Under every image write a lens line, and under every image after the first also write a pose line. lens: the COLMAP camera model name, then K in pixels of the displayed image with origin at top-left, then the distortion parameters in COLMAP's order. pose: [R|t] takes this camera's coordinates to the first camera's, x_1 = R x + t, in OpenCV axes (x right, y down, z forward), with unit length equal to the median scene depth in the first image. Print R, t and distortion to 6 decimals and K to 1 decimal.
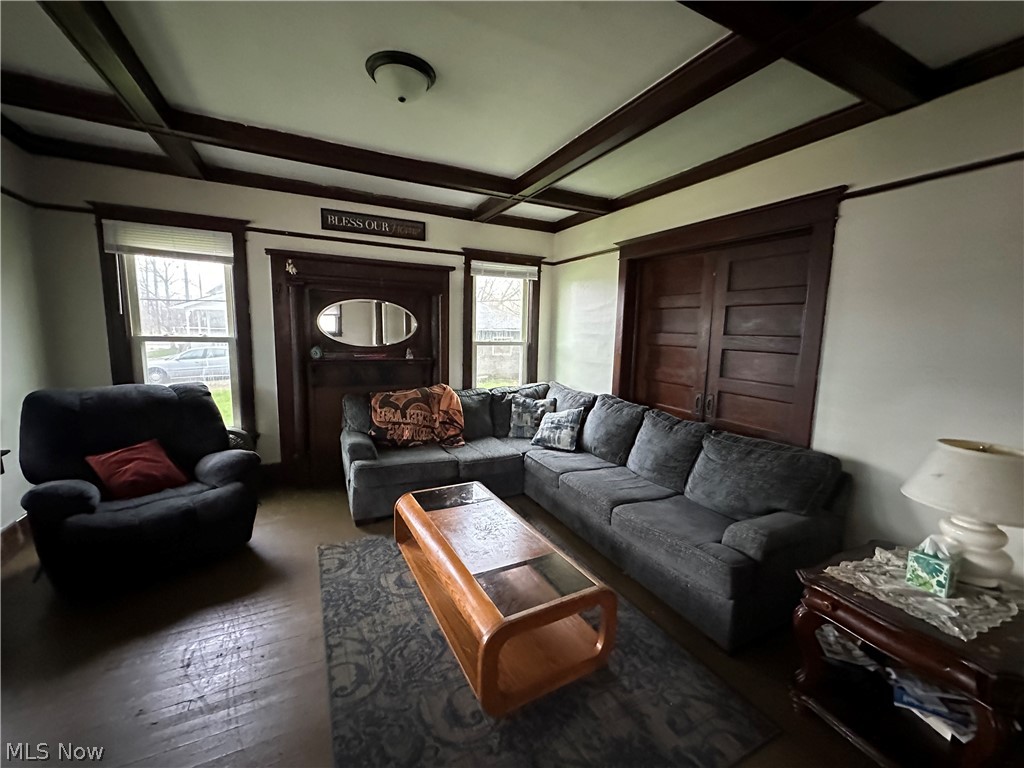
lens RADIAL K [[408.4, 0, 511.6], [0, 408.4, 381.6], [0, 0, 1]] dist [0.000436, -0.000010]
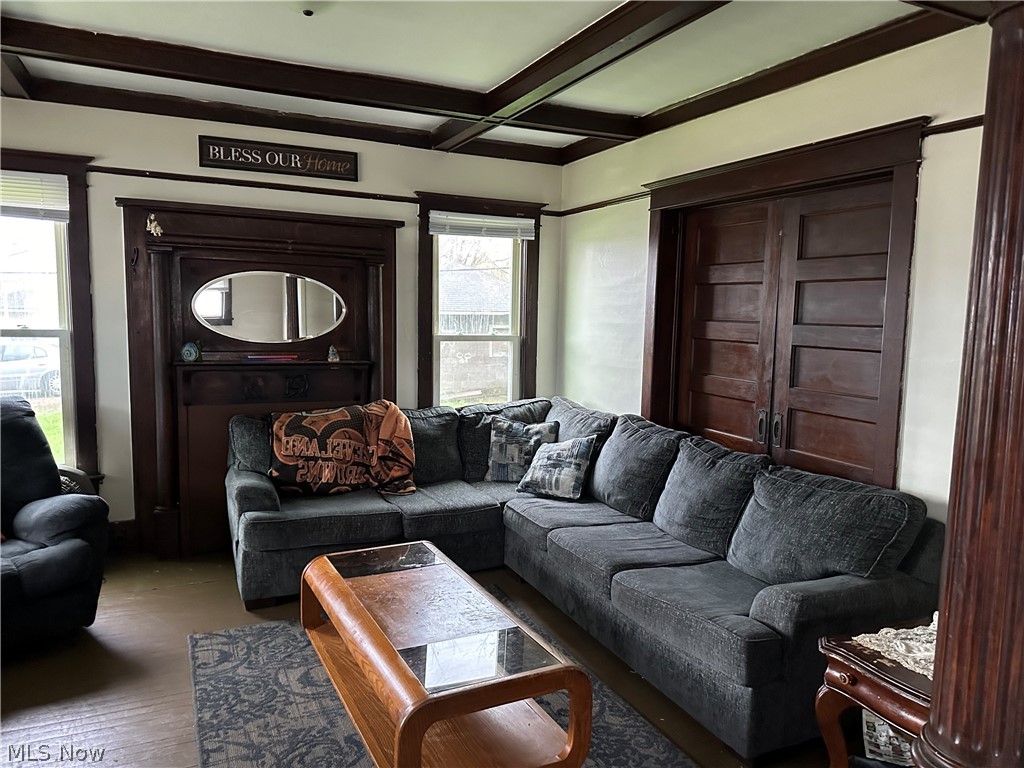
lens RADIAL K [[715.1, 0, 516.4], [0, 715.1, 385.8], [0, 0, 1]] dist [0.128757, -0.199575]
pose [[0.999759, -0.001861, -0.021870, 0.081246], [0.001348, 0.999724, -0.023459, 0.012395], [0.021908, 0.023424, 0.999486, -0.178313]]
